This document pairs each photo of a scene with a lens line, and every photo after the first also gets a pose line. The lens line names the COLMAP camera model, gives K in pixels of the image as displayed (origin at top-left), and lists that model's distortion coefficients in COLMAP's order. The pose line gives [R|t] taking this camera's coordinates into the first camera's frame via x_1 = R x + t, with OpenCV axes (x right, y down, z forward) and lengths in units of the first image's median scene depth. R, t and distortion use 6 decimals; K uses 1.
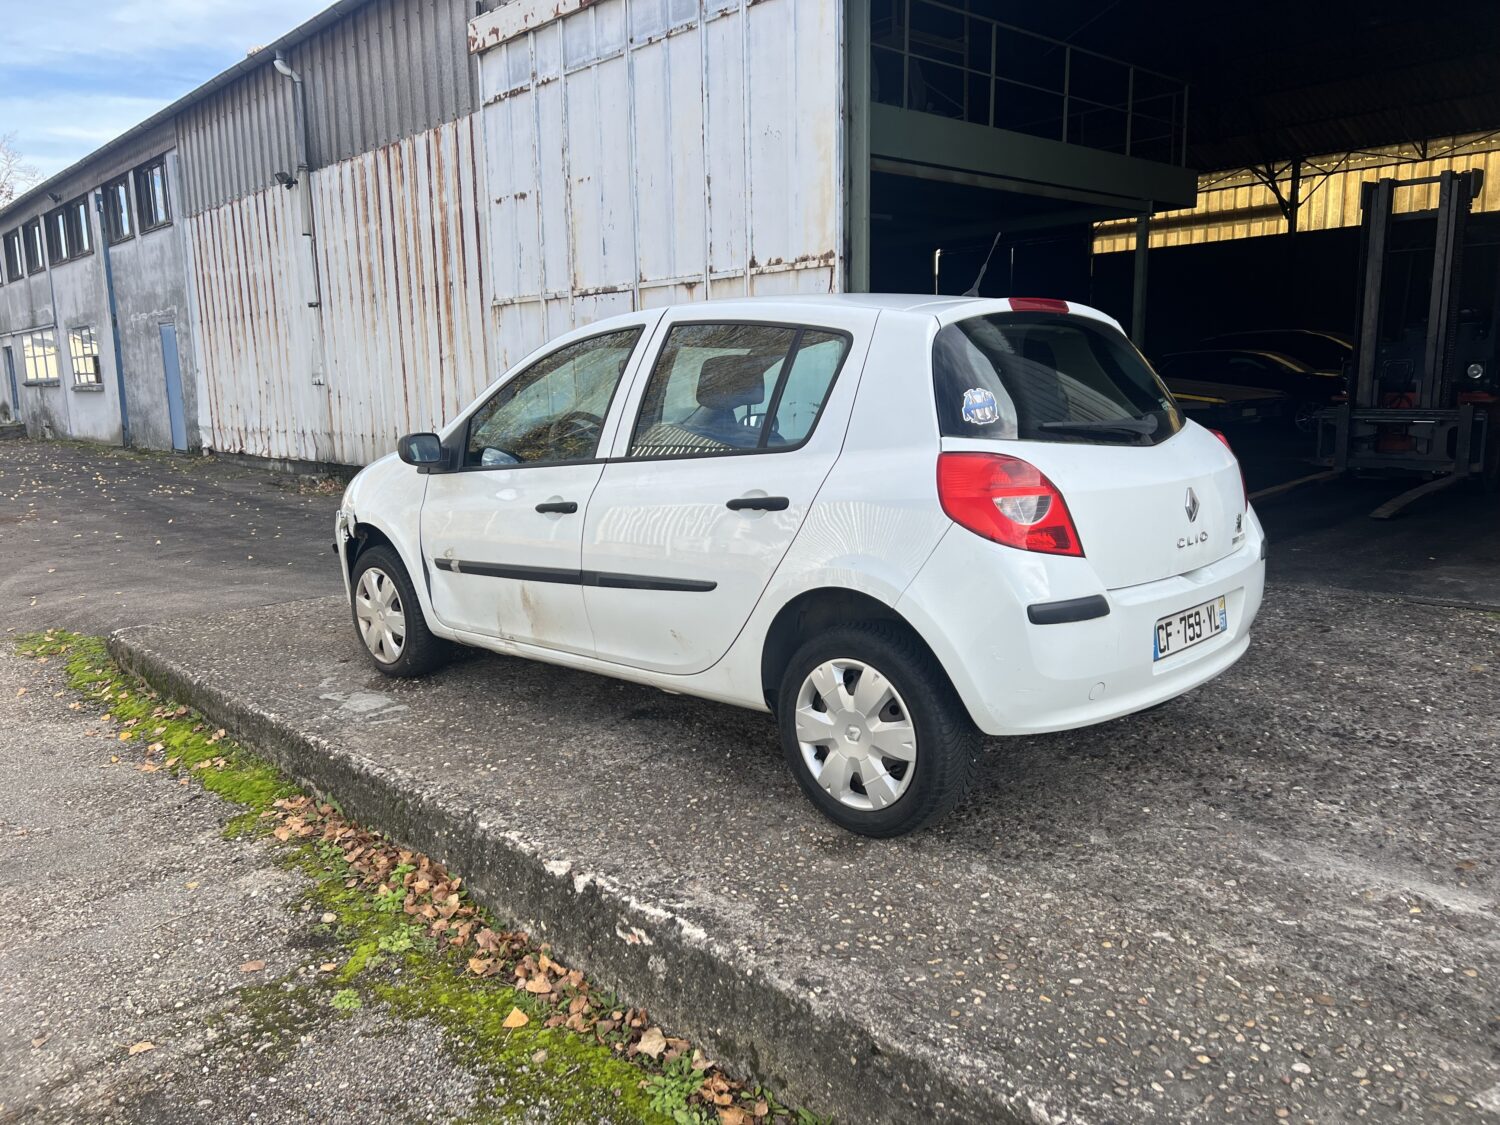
lens RADIAL K [[1132.6, 0, 738.3], [0, 1132.6, 567.7], [0, 0, 1]] dist [0.060072, -0.066359]
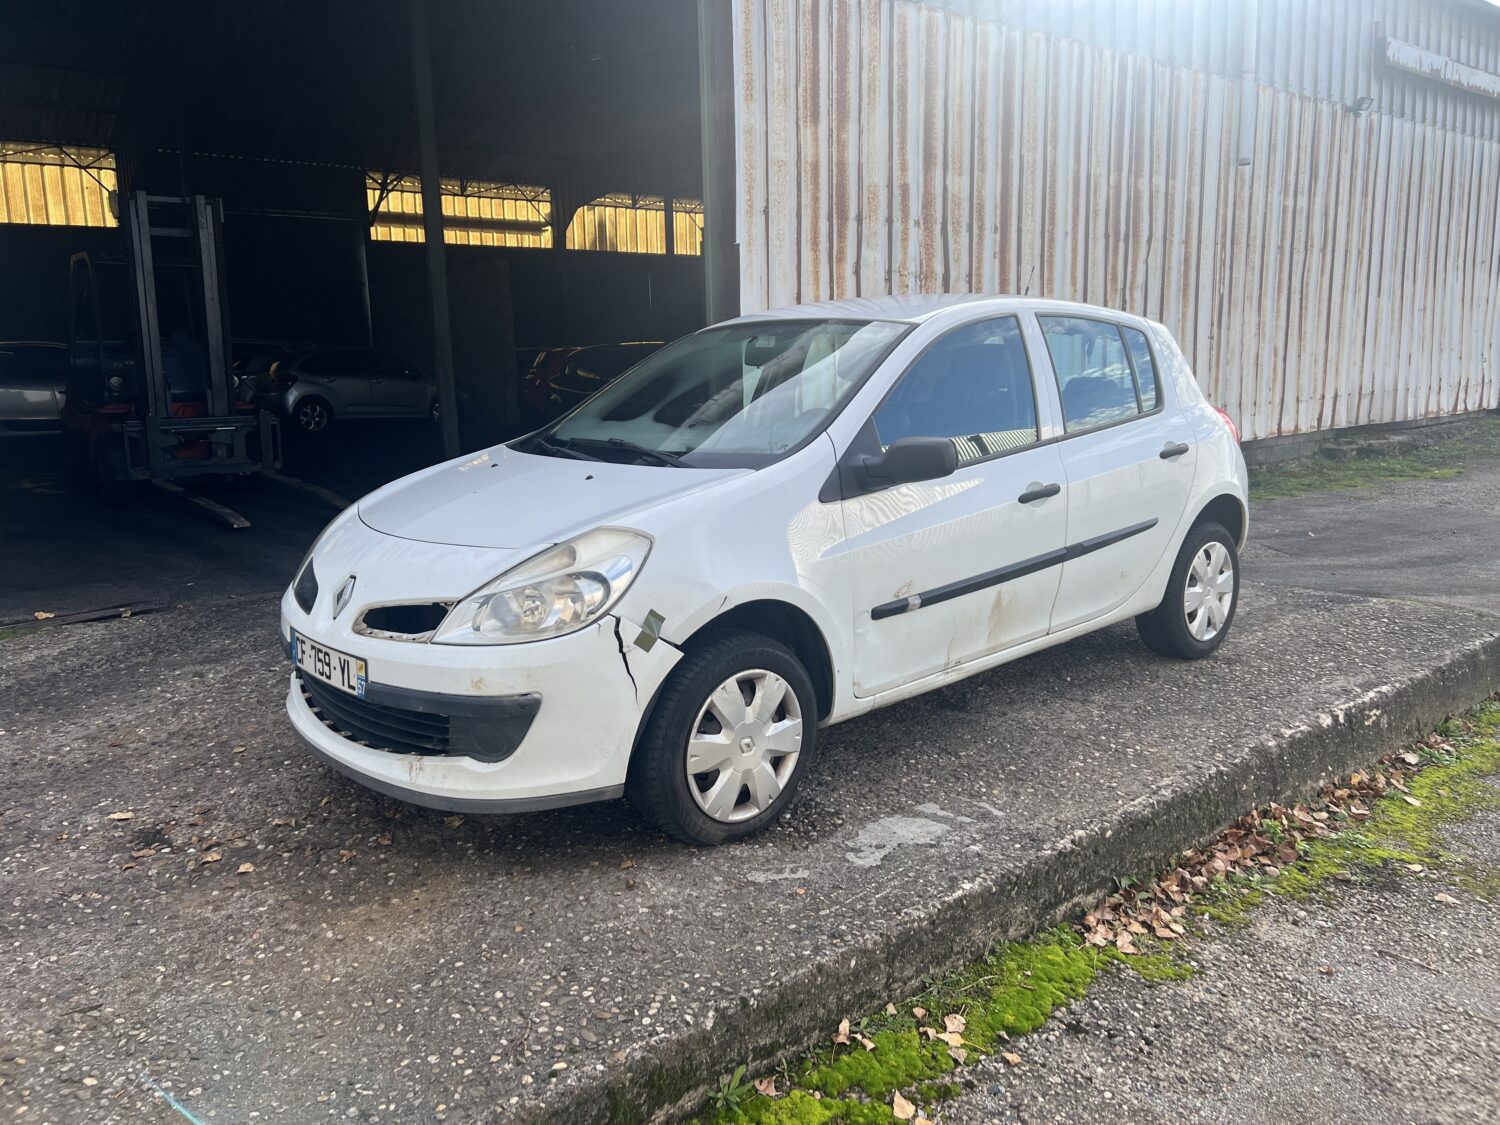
lens RADIAL K [[1132.6, 0, 745.5], [0, 1132.6, 547.2], [0, 0, 1]] dist [0.060072, -0.066359]
pose [[0.061961, -0.148828, 0.986920, -1.007452], [0.187269, 0.972992, 0.134970, -0.164248], [-0.980353, 0.176456, 0.088158, 1.018378]]
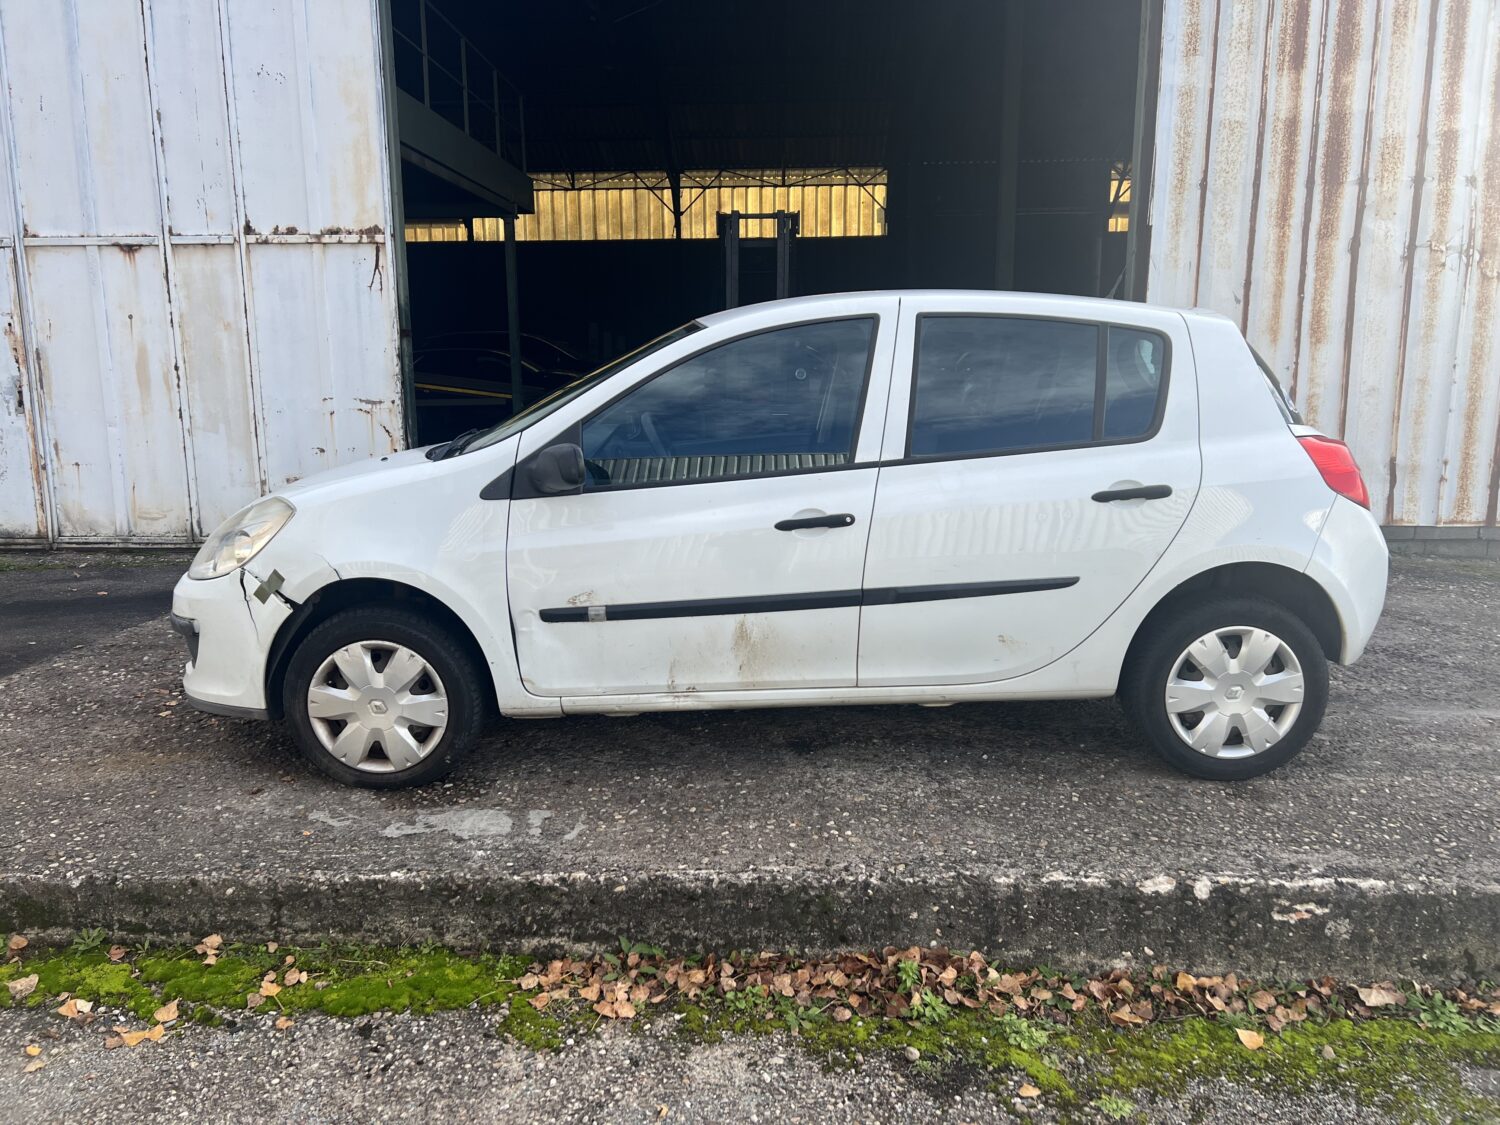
lens RADIAL K [[1132.6, 0, 741.9], [0, 1132.6, 566.1], [0, 0, 1]] dist [0.060072, -0.066359]
pose [[0.705074, -0.112654, 0.700128, -0.703032], [0.111296, 0.992645, 0.047639, -0.058247], [-0.700346, 0.044333, 0.712426, 0.369906]]
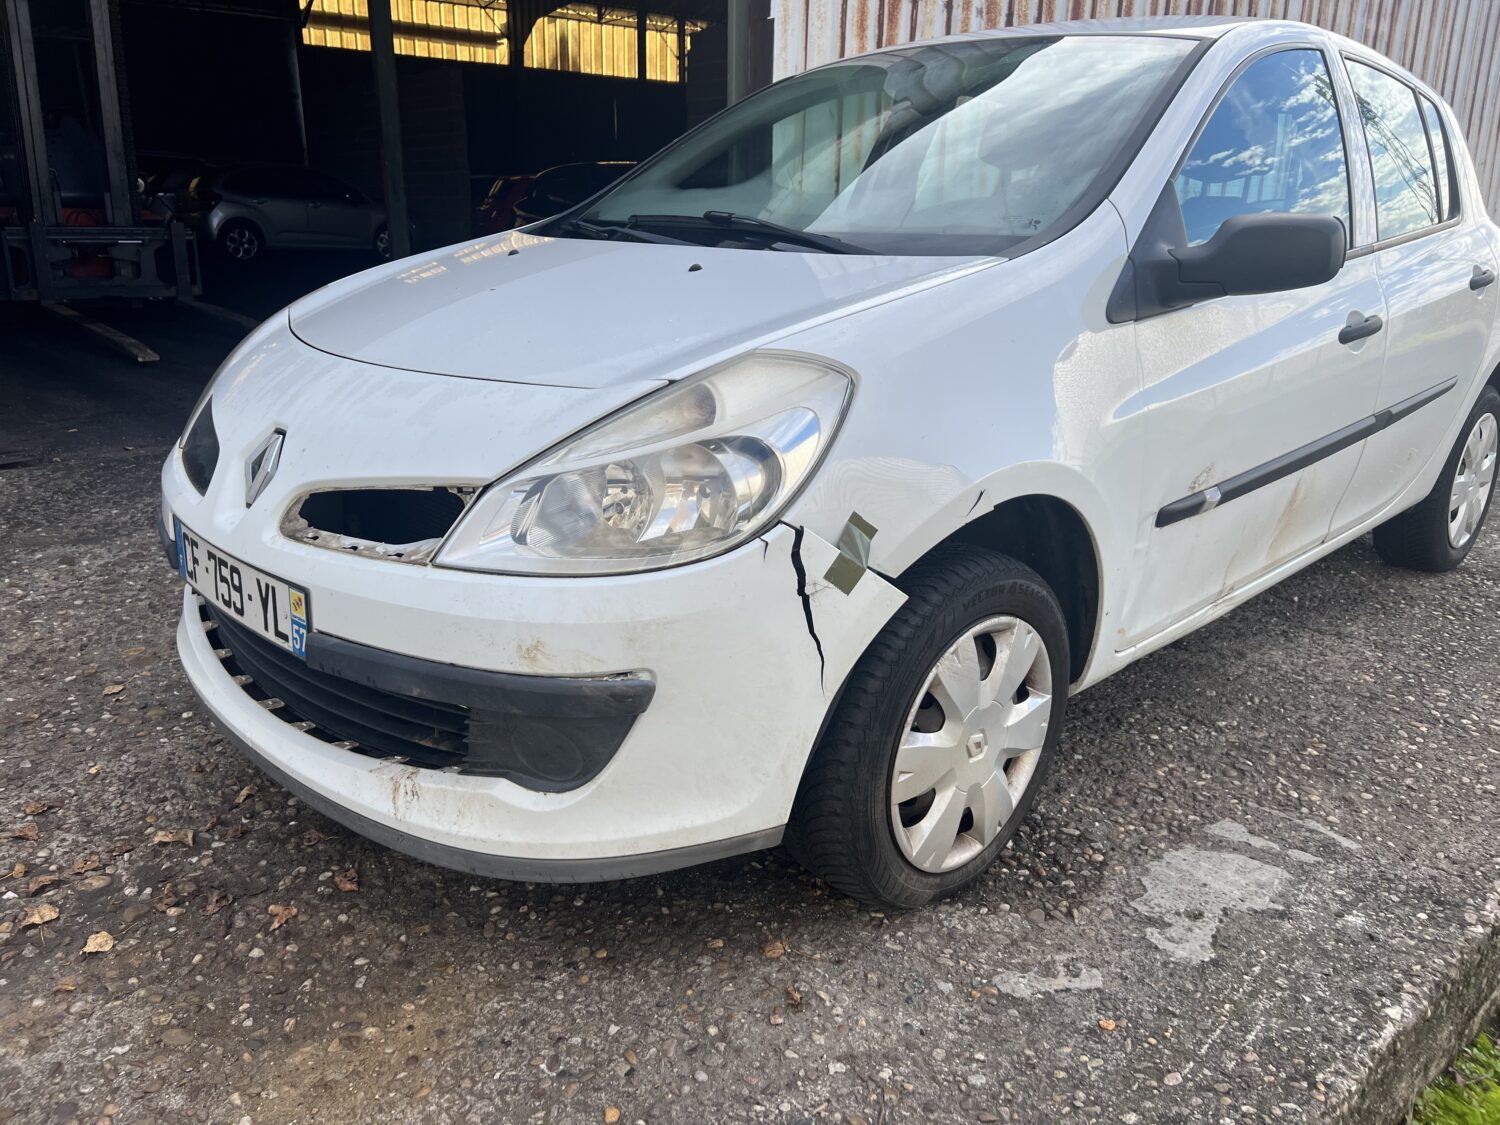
lens RADIAL K [[1132.6, 0, 748.5], [0, 1132.6, 556.1], [0, 0, 1]] dist [0.060072, -0.066359]
pose [[0.021778, -0.273777, 0.961546, -0.714373], [0.152484, 0.951432, 0.267444, -0.136310], [-0.988066, 0.140797, 0.062467, 1.144460]]
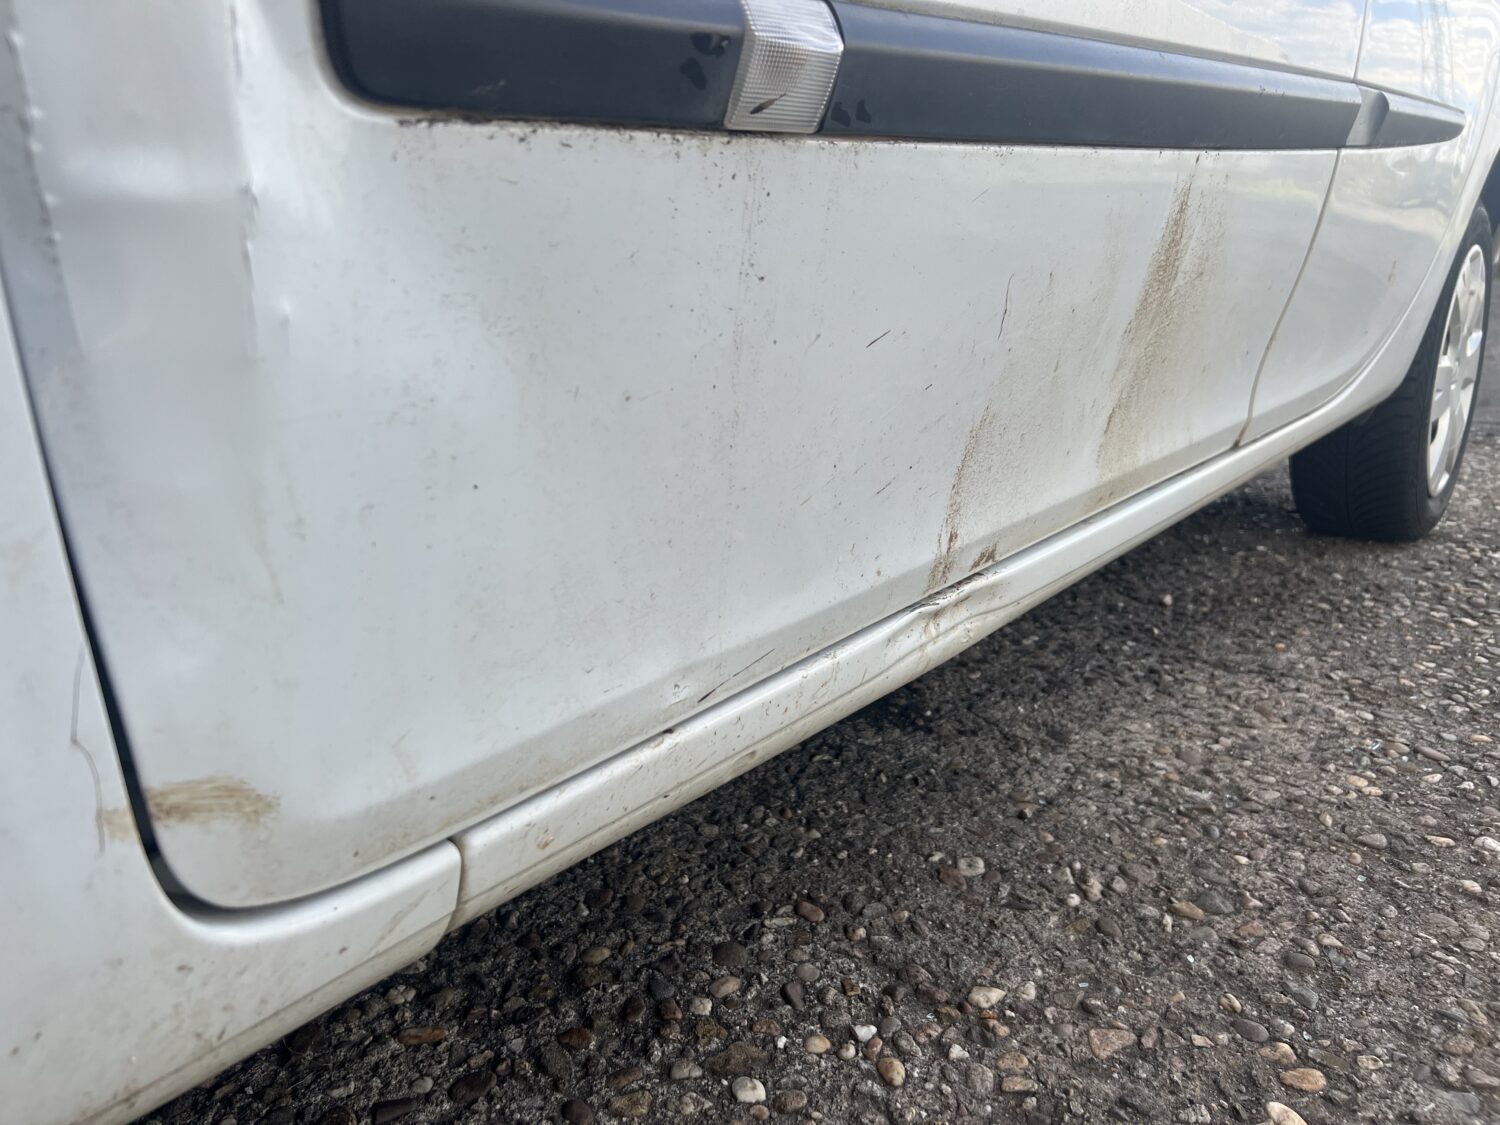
lens RADIAL K [[1132.6, 0, 747.8], [0, 1132.6, 564.9], [0, 0, 1]] dist [0.060072, -0.066359]
pose [[-0.099507, -0.247696, 0.963714, -0.341149], [0.164616, 0.951077, 0.261445, 0.012848], [-0.981326, 0.184658, -0.053864, 0.995266]]
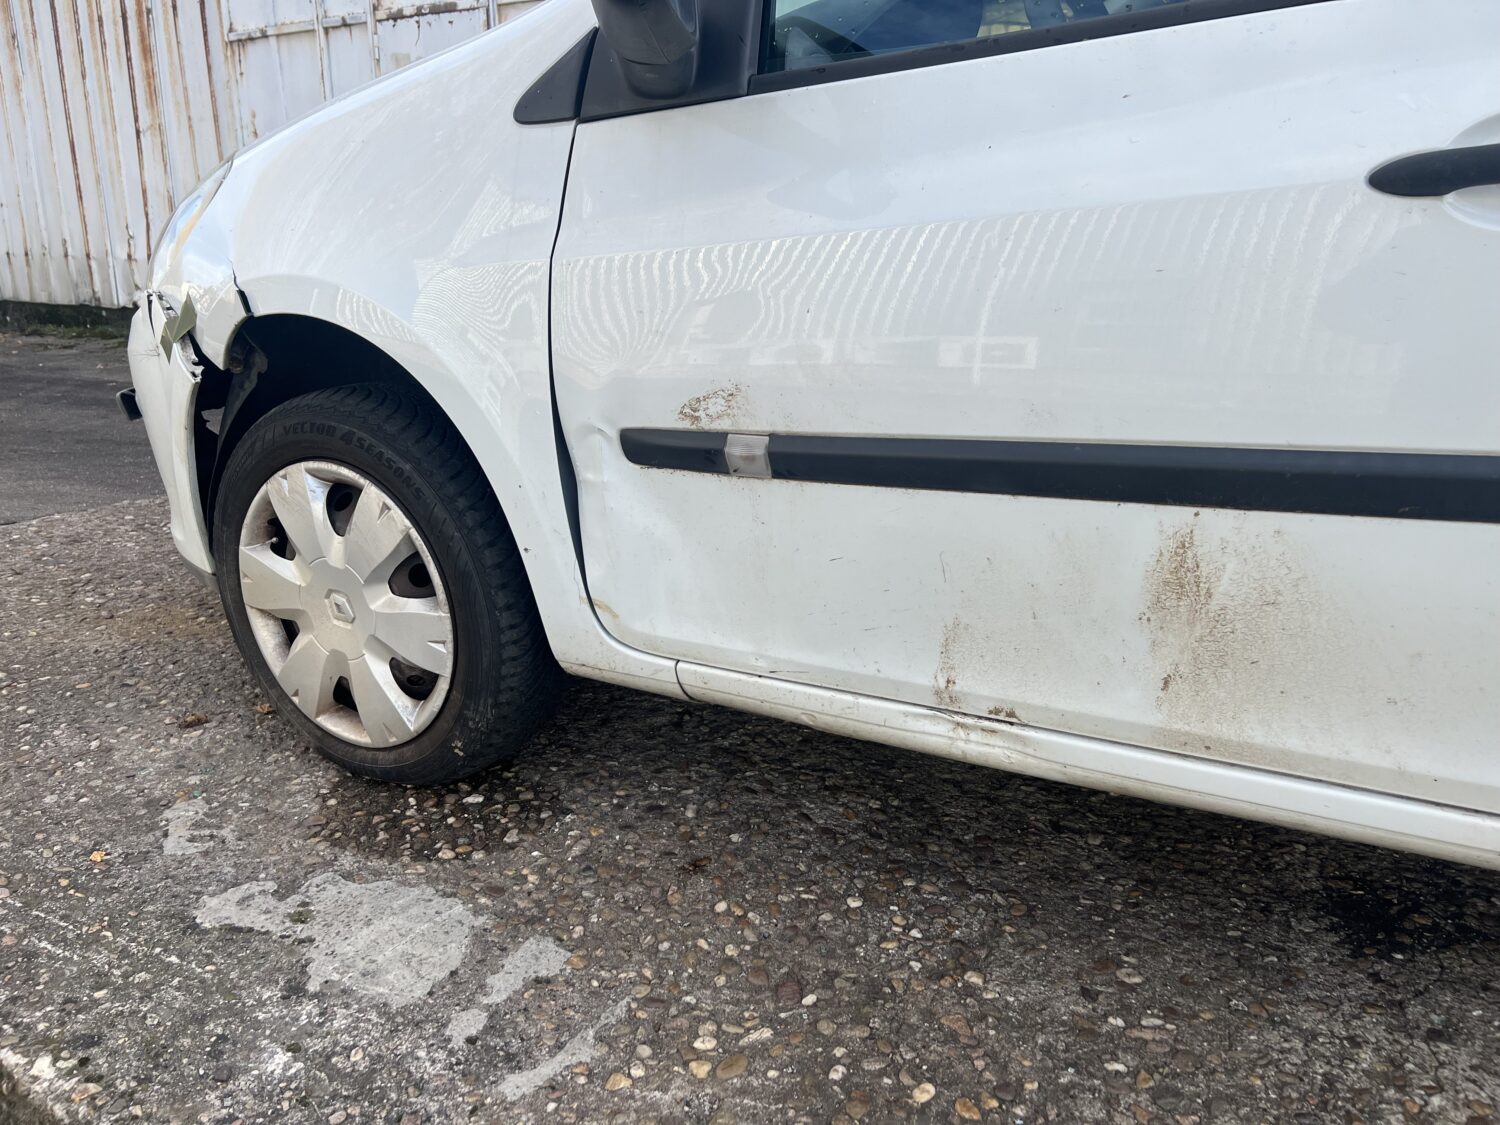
lens RADIAL K [[1132.6, 0, 734.0], [0, 1132.6, 563.2], [0, 0, 1]] dist [0.060072, -0.066359]
pose [[0.966718, -0.048300, 0.251243, -0.315157], [0.020107, 0.993324, 0.113596, -0.006357], [-0.255052, -0.104763, 0.961235, 0.721543]]
